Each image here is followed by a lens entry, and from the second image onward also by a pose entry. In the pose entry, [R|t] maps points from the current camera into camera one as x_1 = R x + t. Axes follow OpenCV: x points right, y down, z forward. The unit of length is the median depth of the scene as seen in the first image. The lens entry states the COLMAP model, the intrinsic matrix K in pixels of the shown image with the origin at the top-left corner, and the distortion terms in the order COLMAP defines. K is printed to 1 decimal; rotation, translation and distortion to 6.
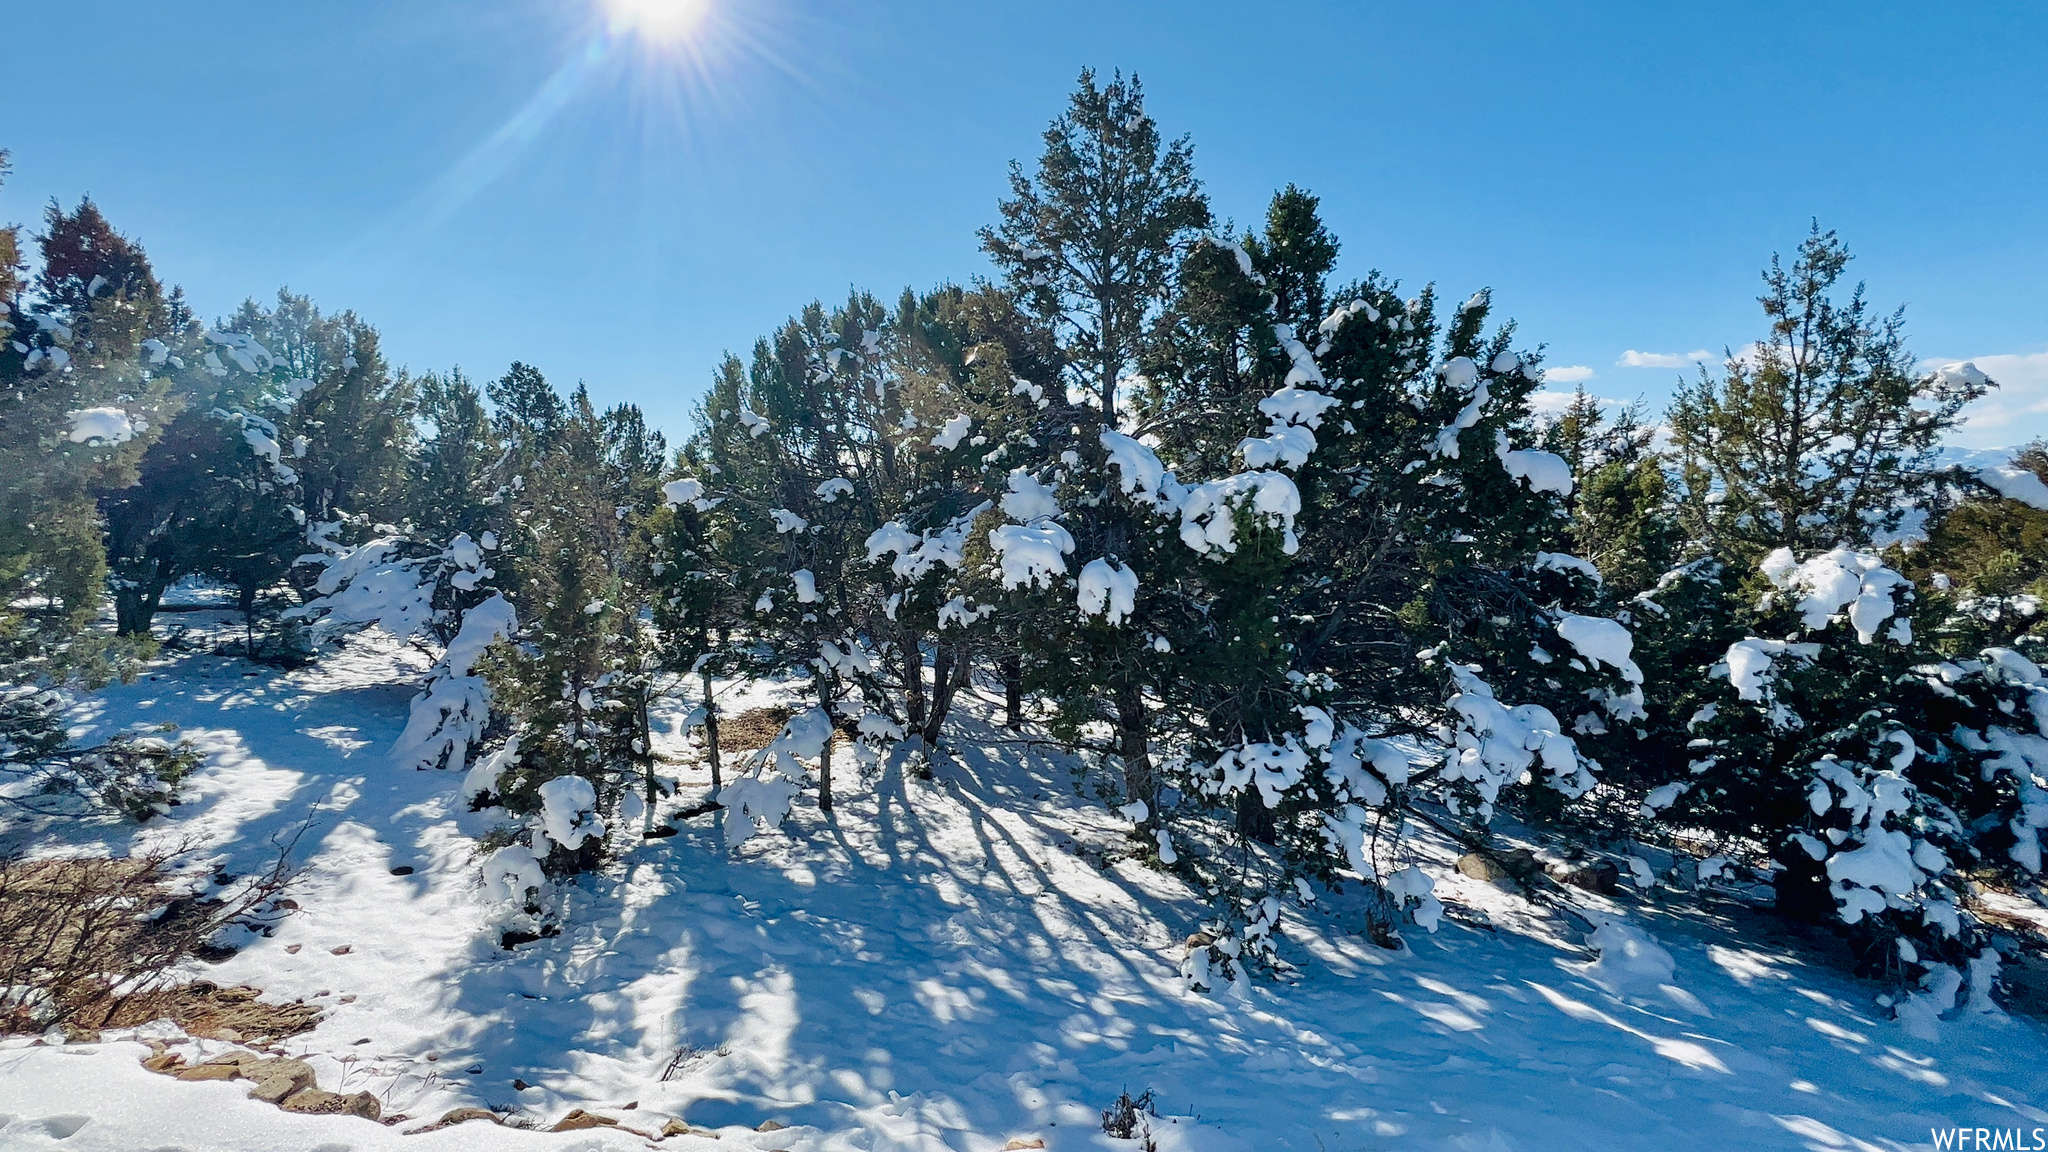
lens RADIAL K [[897.0, 0, 1019.5], [0, 897.0, 580.3], [0, 0, 1]] dist [0.000322, -0.000258]
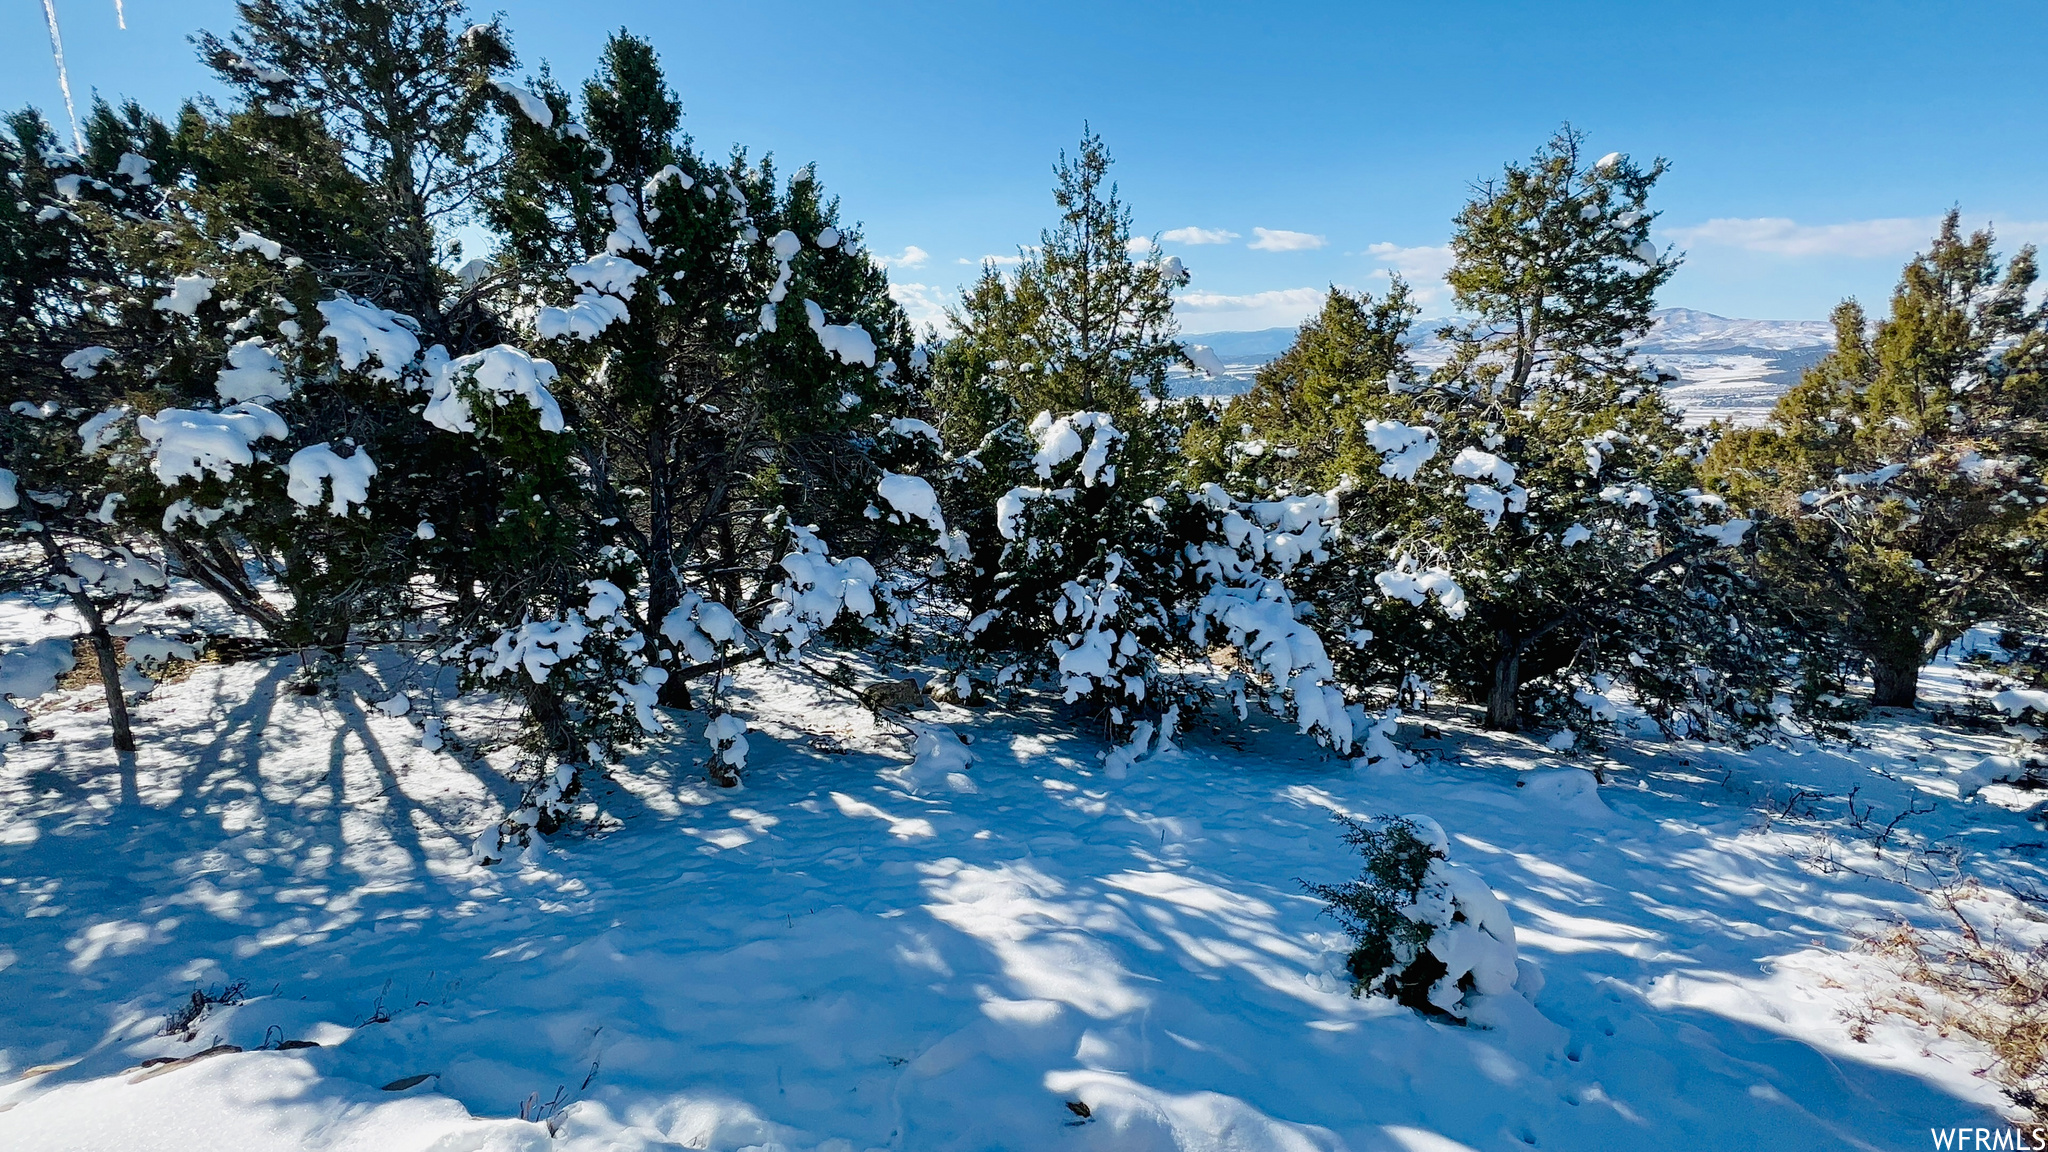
lens RADIAL K [[897.0, 0, 1019.5], [0, 897.0, 580.3], [0, 0, 1]] dist [0.000322, -0.000258]
pose [[0.916138, -0.099184, 0.388398, 0.319133], [0.040805, 0.986948, 0.155786, -0.000163], [-0.398780, -0.126874, 0.908228, -0.112412]]
